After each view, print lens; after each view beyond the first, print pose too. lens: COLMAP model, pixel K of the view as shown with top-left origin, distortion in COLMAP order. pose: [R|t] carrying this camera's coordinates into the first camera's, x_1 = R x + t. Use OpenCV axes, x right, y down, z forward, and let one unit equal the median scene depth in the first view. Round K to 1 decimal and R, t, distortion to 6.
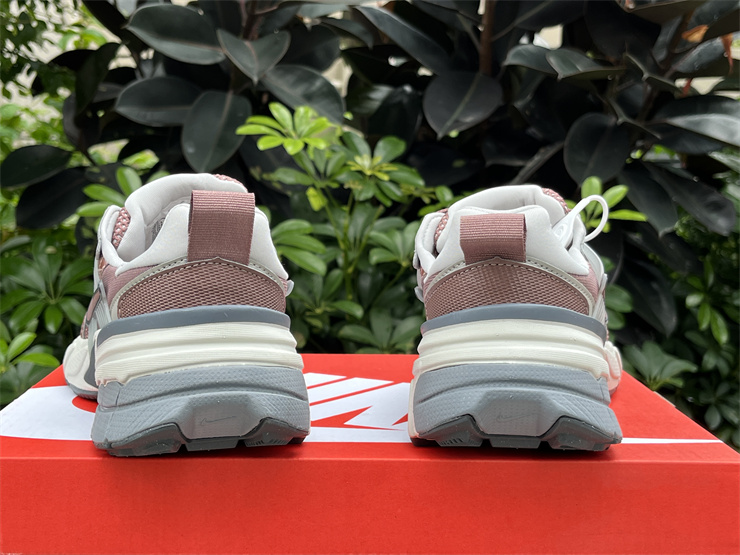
lens RADIAL K [[1029.5, 0, 370.0], [0, 1029.5, 277.5], [0, 0, 1]] dist [0.115935, -0.320323]
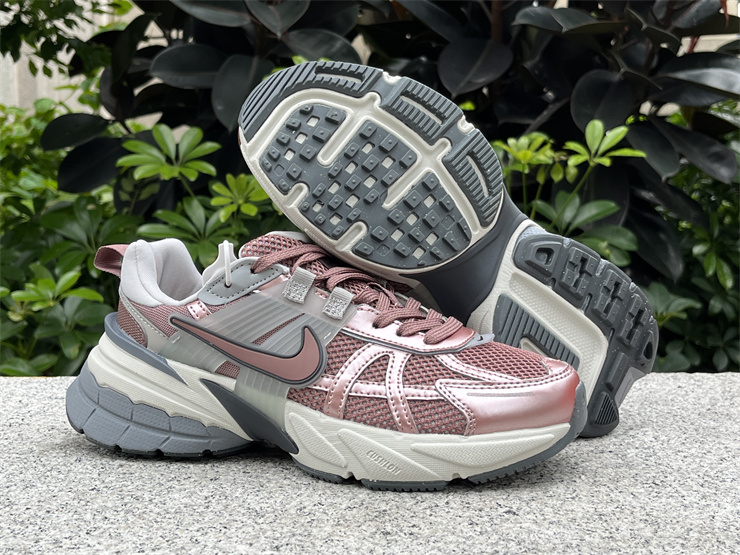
lens RADIAL K [[1029.5, 0, 370.0], [0, 1029.5, 277.5], [0, 0, 1]] dist [0.115935, -0.320323]
pose [[0.999482, -0.017687, -0.026884, 0.007450], [0.017146, 0.999649, -0.020199, 0.073221], [0.027232, 0.019728, 0.999434, -0.062105]]
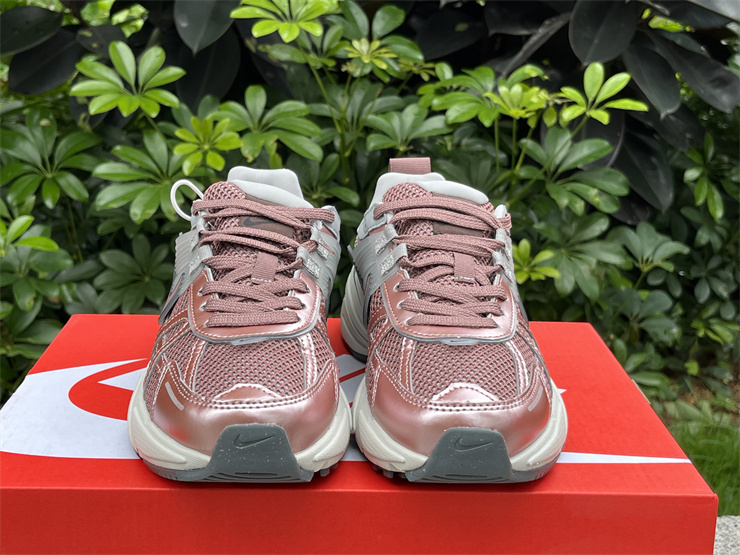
lens RADIAL K [[1029.5, 0, 370.0], [0, 1029.5, 277.5], [0, 0, 1]] dist [0.115935, -0.320323]
pose [[0.999907, 0.013664, 0.000190, 0.003990], [-0.013478, 0.983768, 0.178937, -0.061496], [0.002258, -0.178923, 0.983860, -0.000259]]
